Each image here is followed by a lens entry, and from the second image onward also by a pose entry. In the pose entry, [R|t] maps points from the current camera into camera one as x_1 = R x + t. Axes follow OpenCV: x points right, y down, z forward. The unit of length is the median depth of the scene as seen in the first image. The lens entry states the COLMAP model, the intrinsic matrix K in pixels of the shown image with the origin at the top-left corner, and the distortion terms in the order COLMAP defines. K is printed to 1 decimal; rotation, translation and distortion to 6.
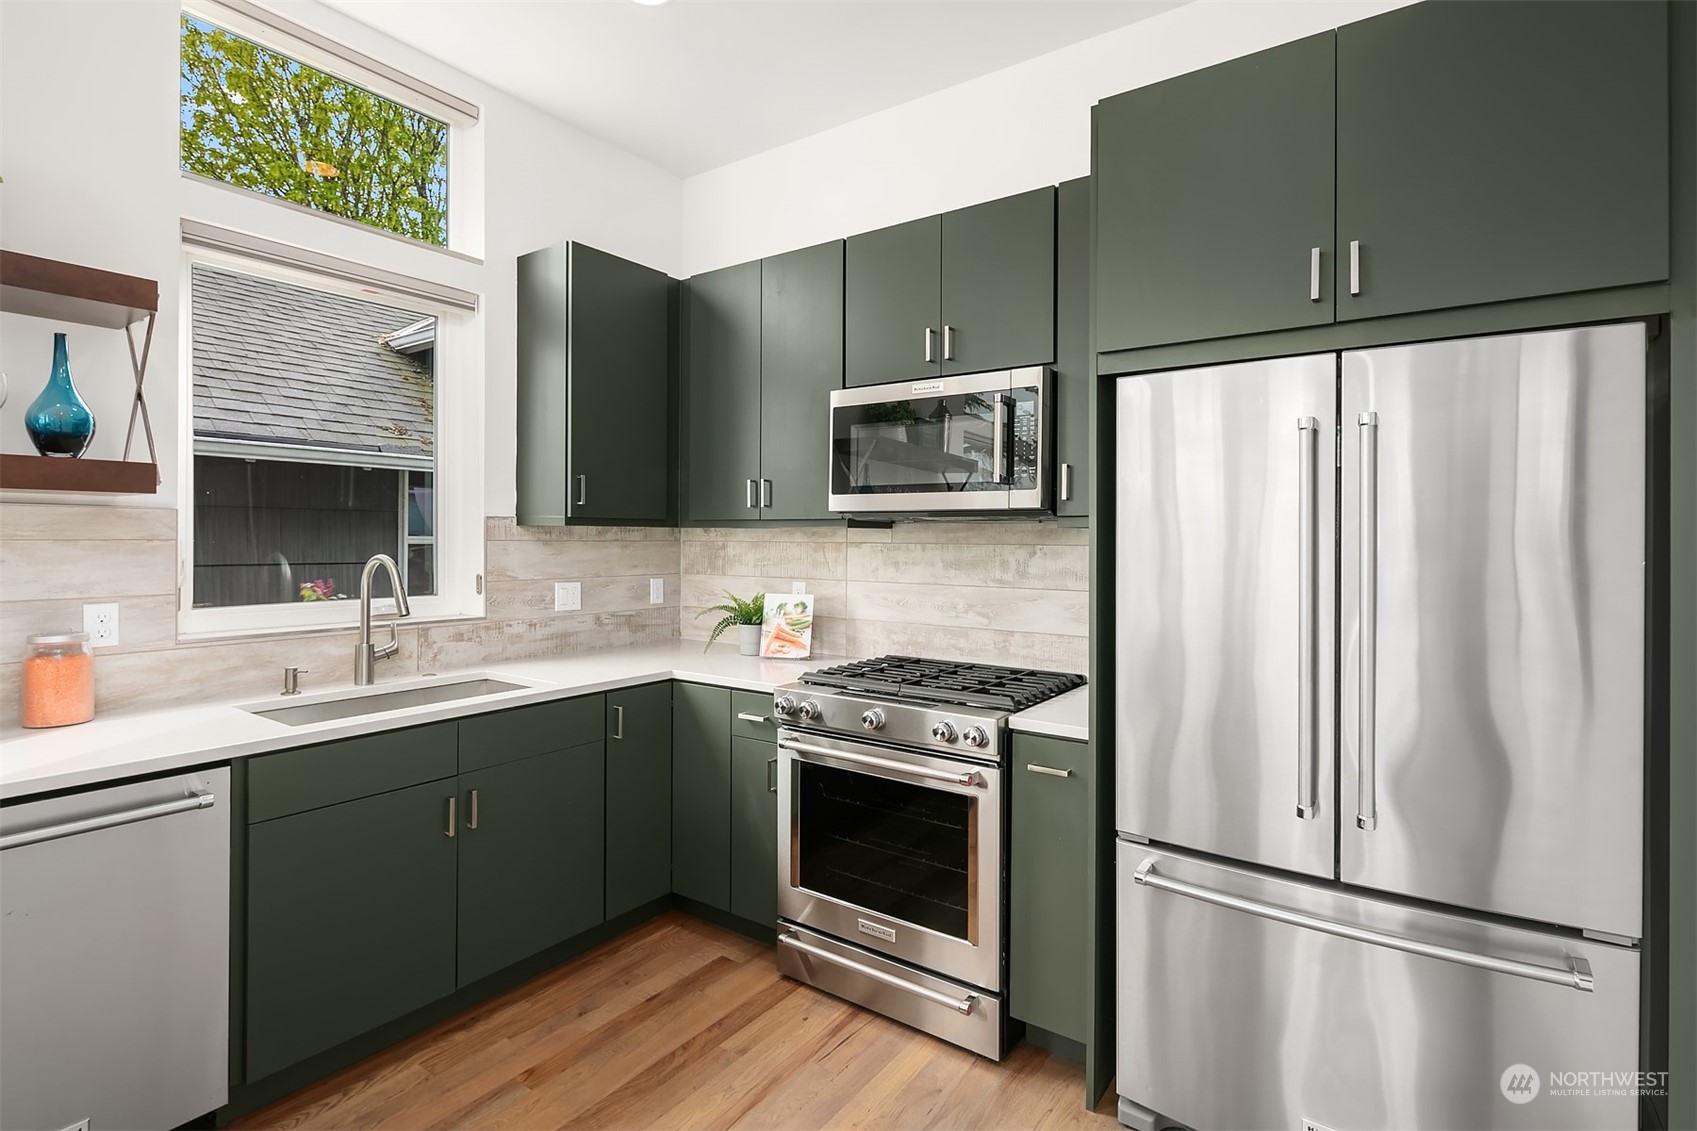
lens RADIAL K [[829.9, 0, 826.9], [0, 829.9, 534.5], [0, 0, 1]] dist [0.002510, 0.000089]
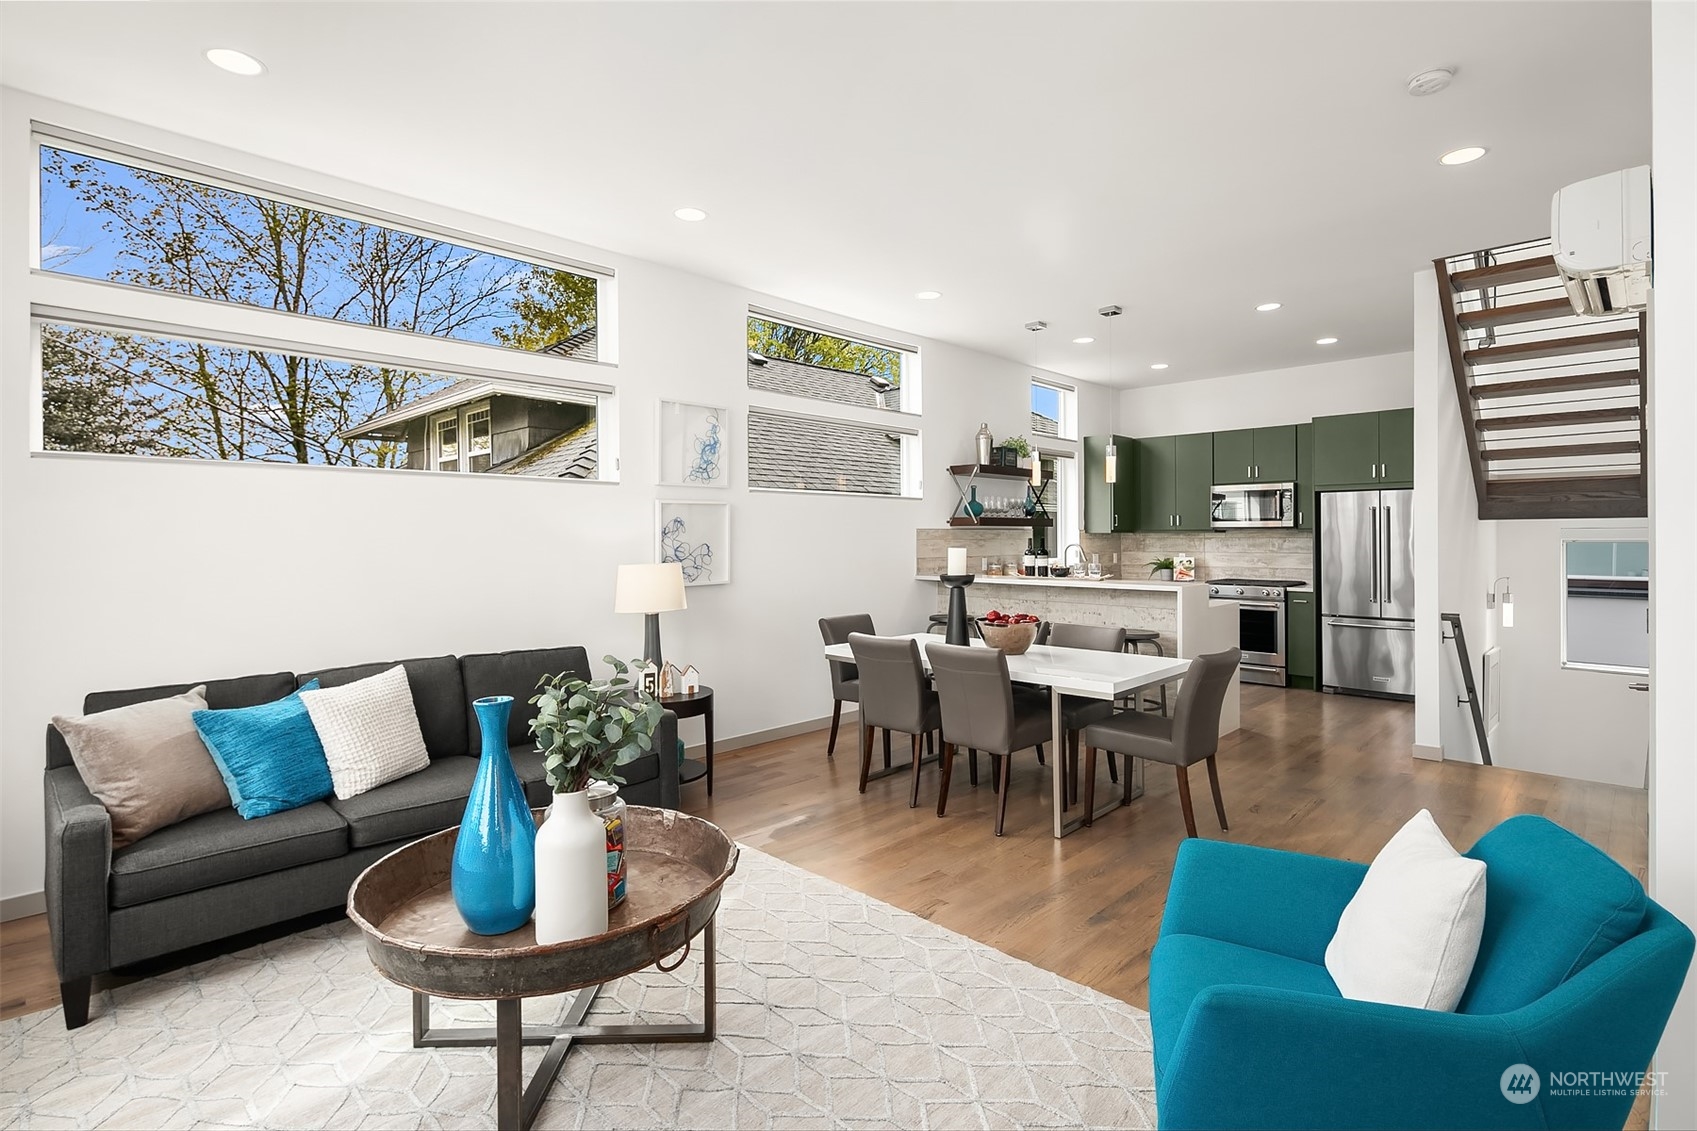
lens RADIAL K [[829.9, 0, 839.5], [0, 829.9, 533.9], [0, 0, 1]] dist [0.002510, 0.000089]
pose [[0.990245, -0.009654, -0.139001, -0.817688], [0.009705, 0.999953, -0.000315, -0.014667], [0.138997, -0.001037, 0.990292, -1.920427]]
